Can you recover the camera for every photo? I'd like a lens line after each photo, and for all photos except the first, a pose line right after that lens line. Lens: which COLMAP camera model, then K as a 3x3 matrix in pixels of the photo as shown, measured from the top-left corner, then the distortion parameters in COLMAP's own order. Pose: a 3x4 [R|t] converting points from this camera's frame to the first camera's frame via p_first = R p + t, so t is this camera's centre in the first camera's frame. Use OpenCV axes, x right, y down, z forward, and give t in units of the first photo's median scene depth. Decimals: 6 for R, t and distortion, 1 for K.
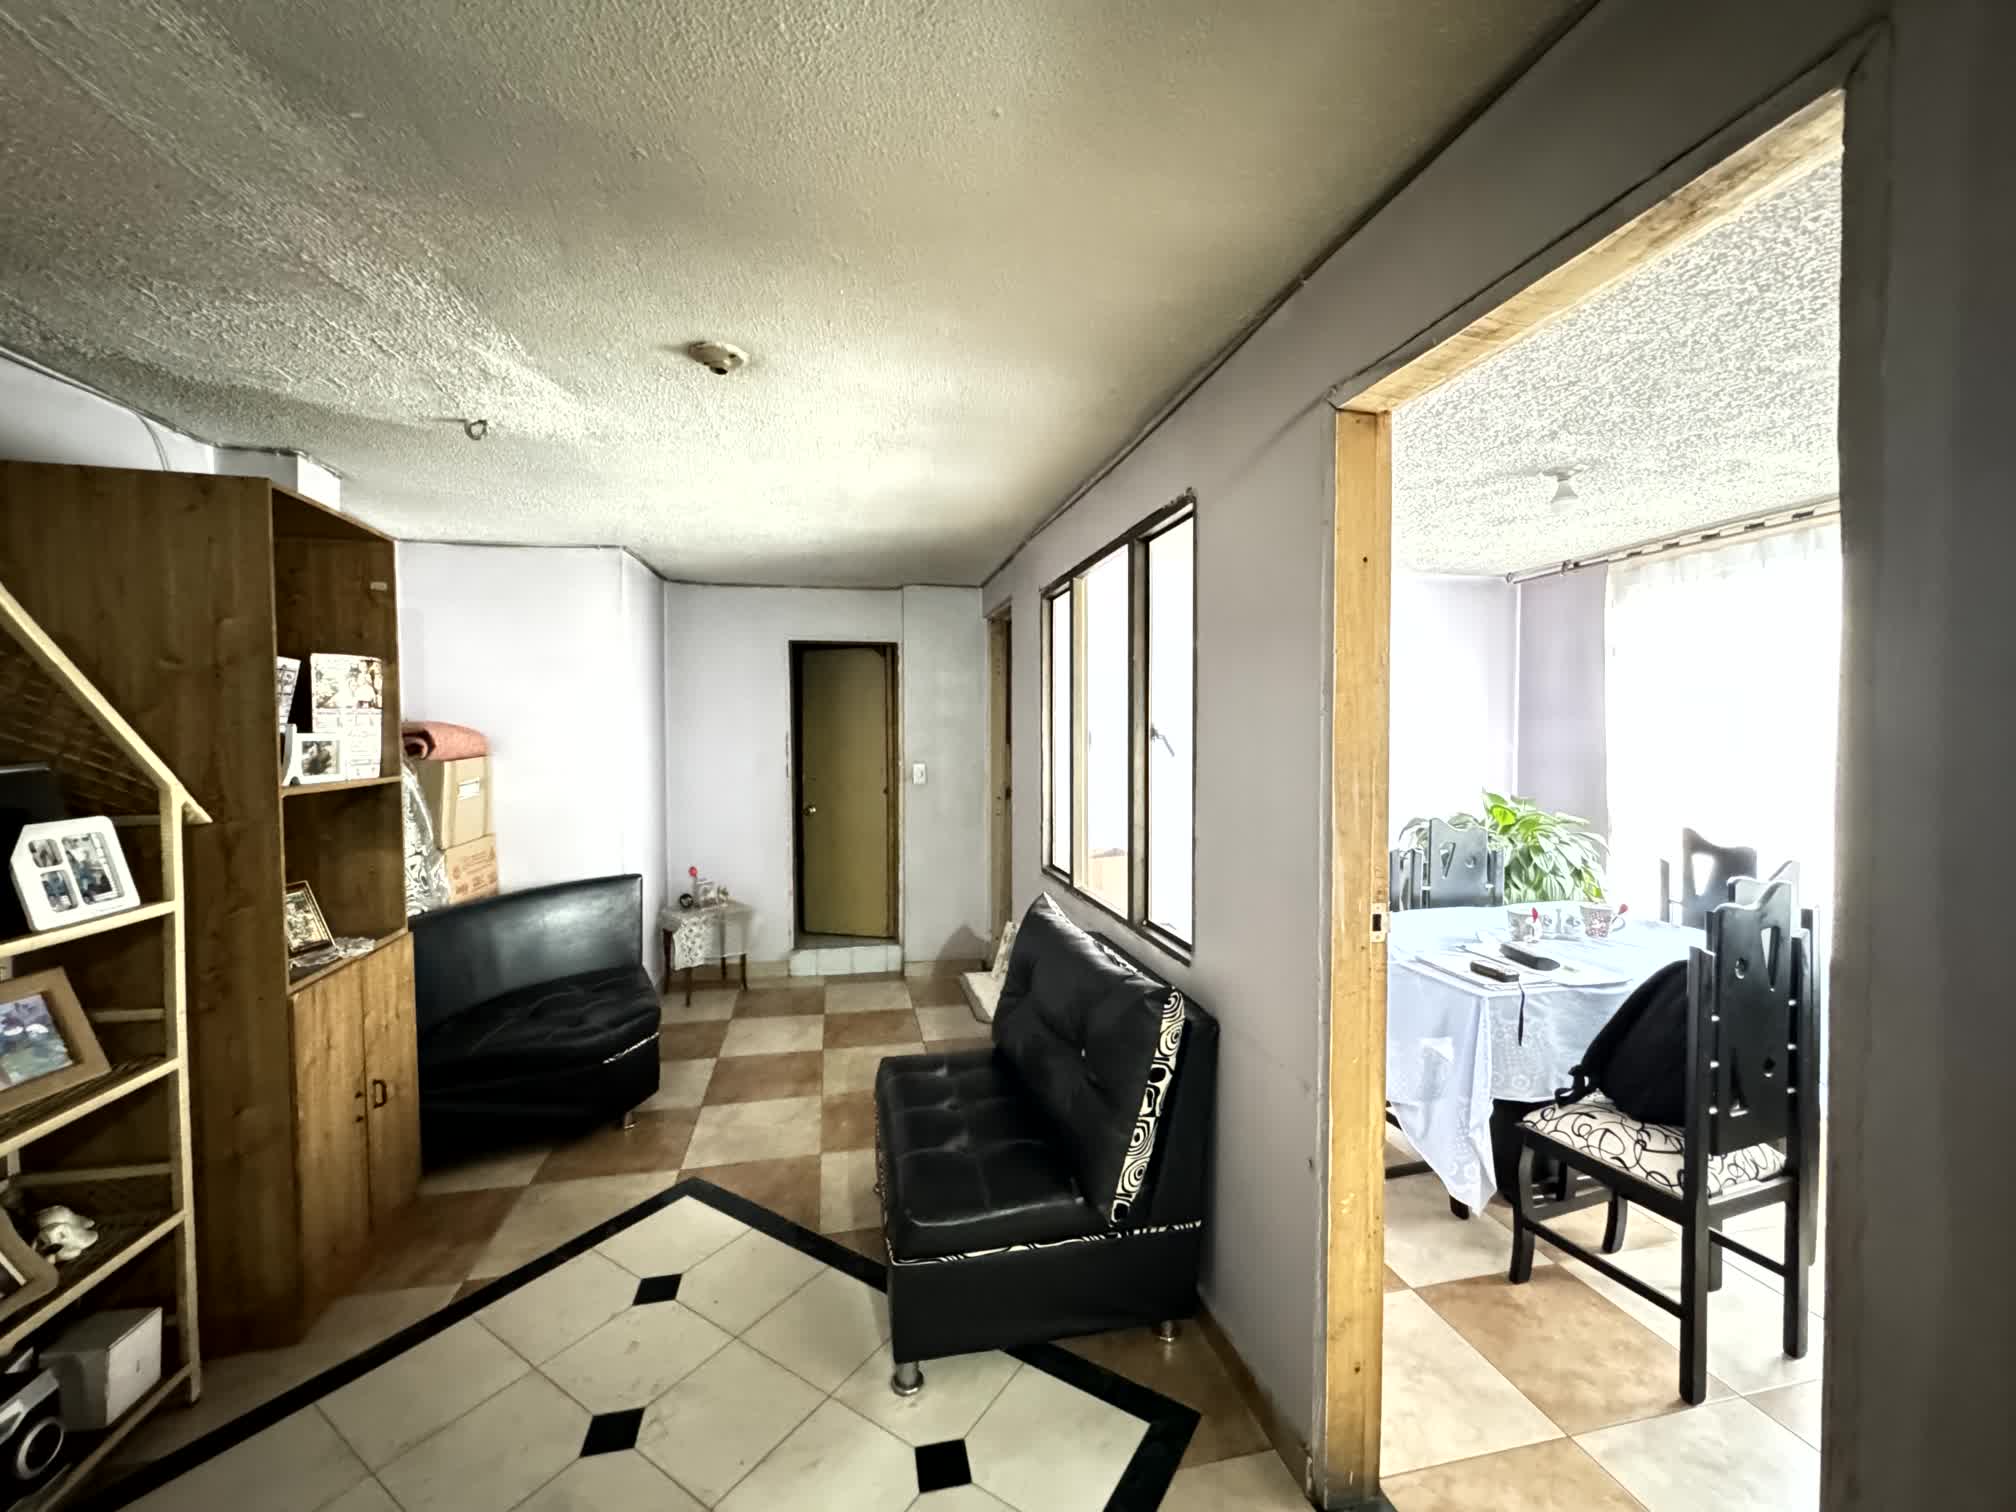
lens RADIAL K [[809.1, 0, 1002.3], [0, 809.1, 755.6], [0, 0, 1]] dist [-0.001243, 0.000611]
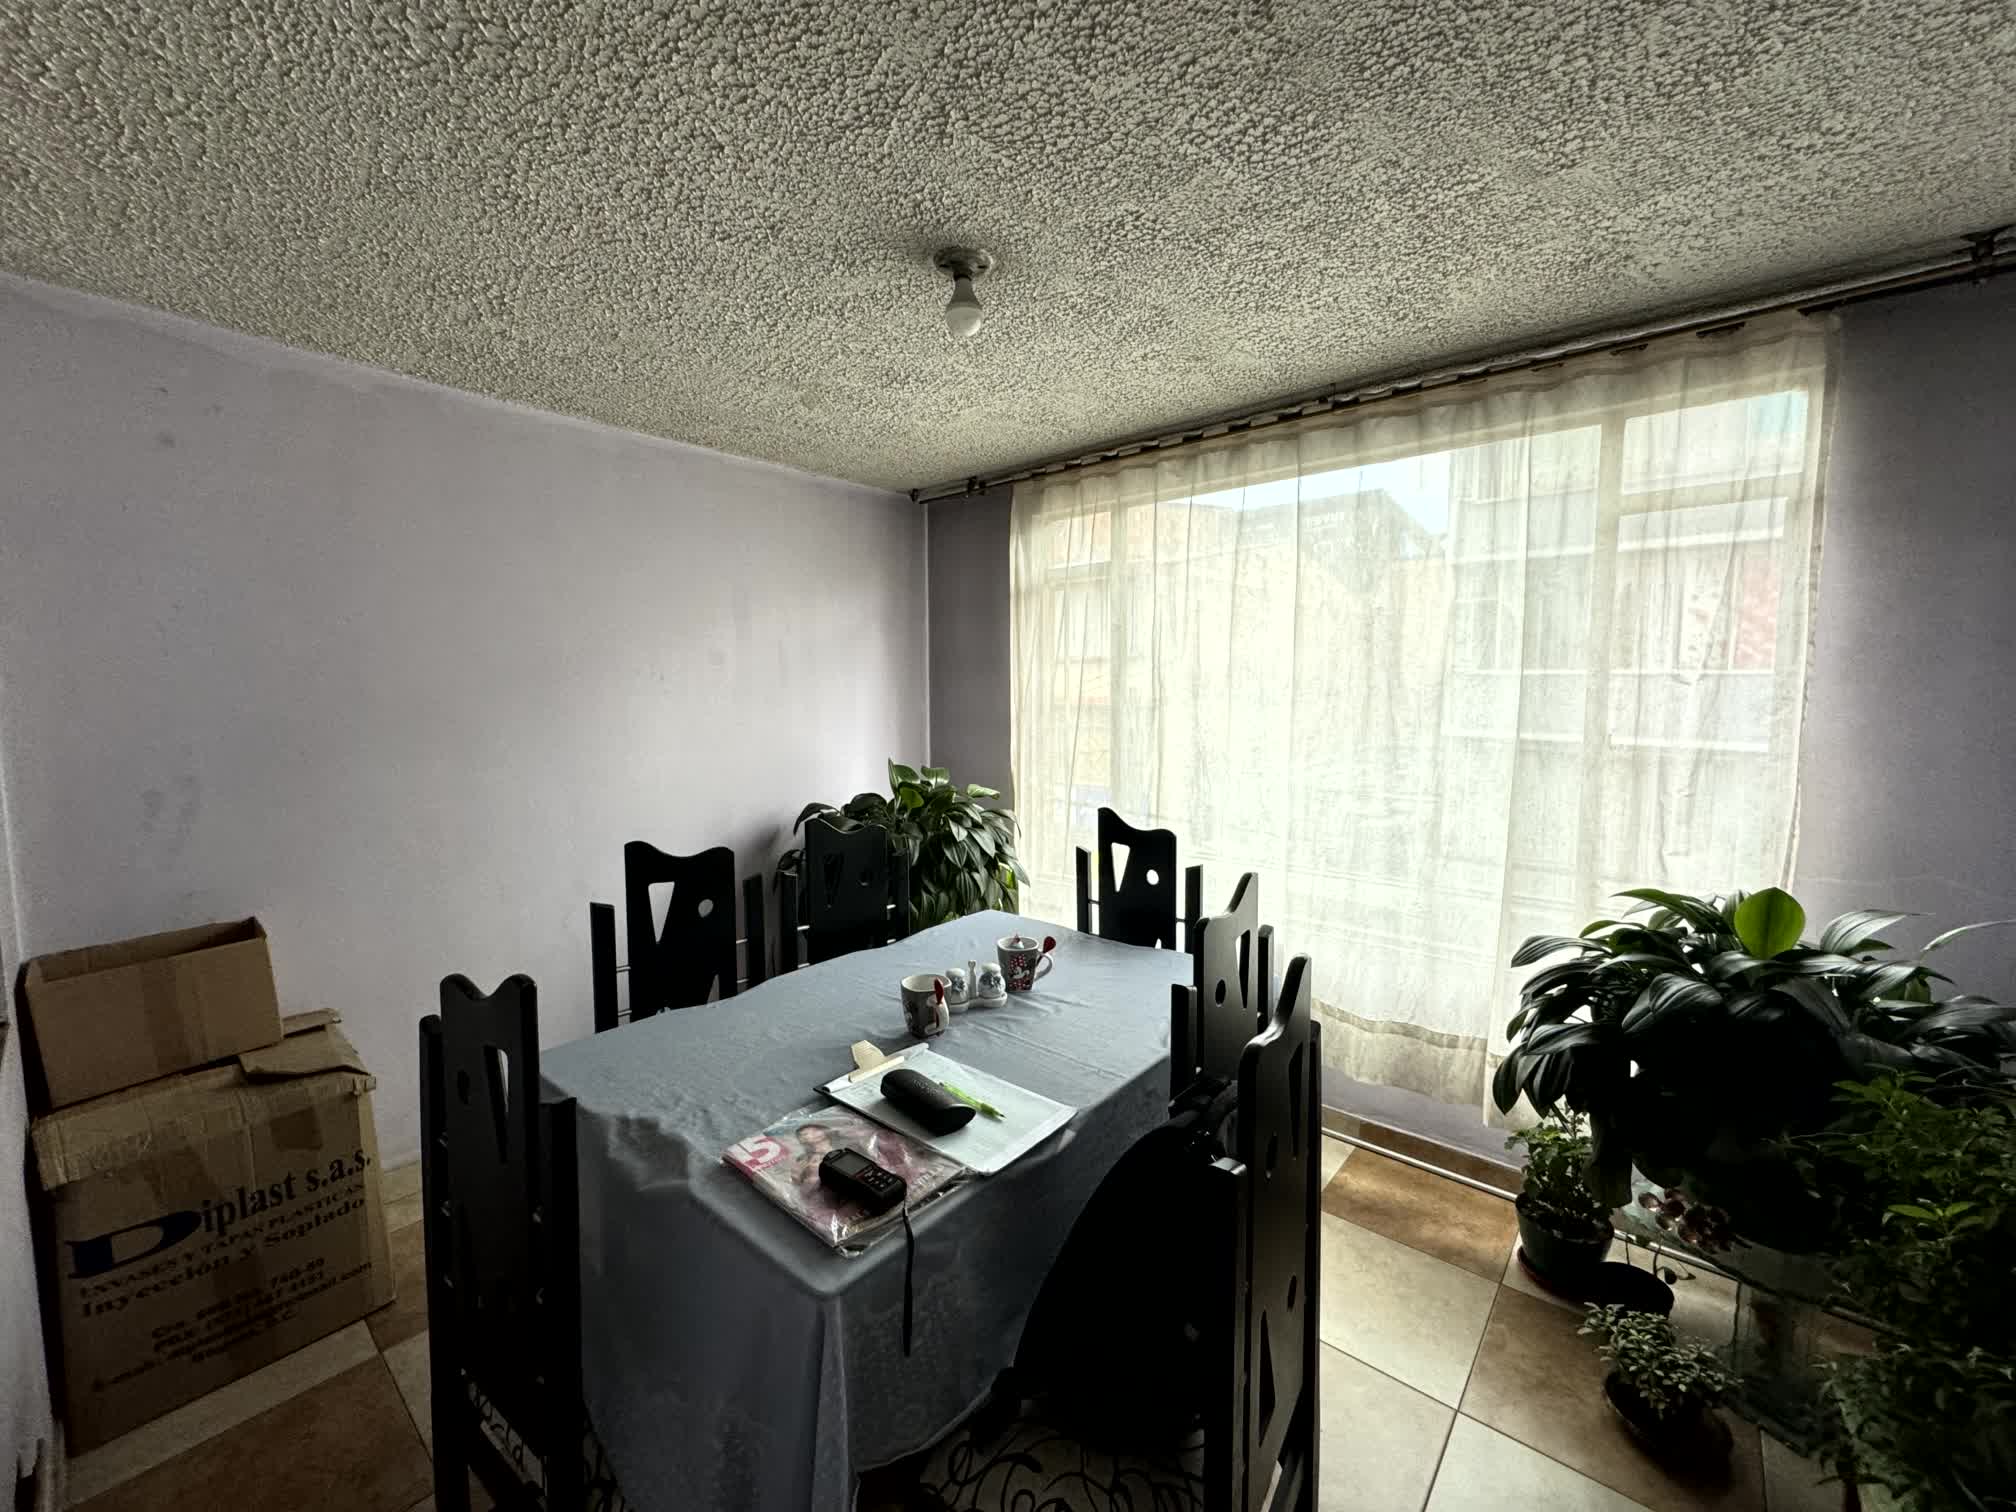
lens RADIAL K [[809.1, 0, 1010.5], [0, 809.1, 752.7], [0, 0, 1]] dist [-0.001243, 0.000611]
pose [[0.796935, -0.050406, 0.601958, 0.267938], [0.019896, 0.998162, 0.057243, -0.010322], [-0.603737, -0.033643, 0.796473, 0.380888]]
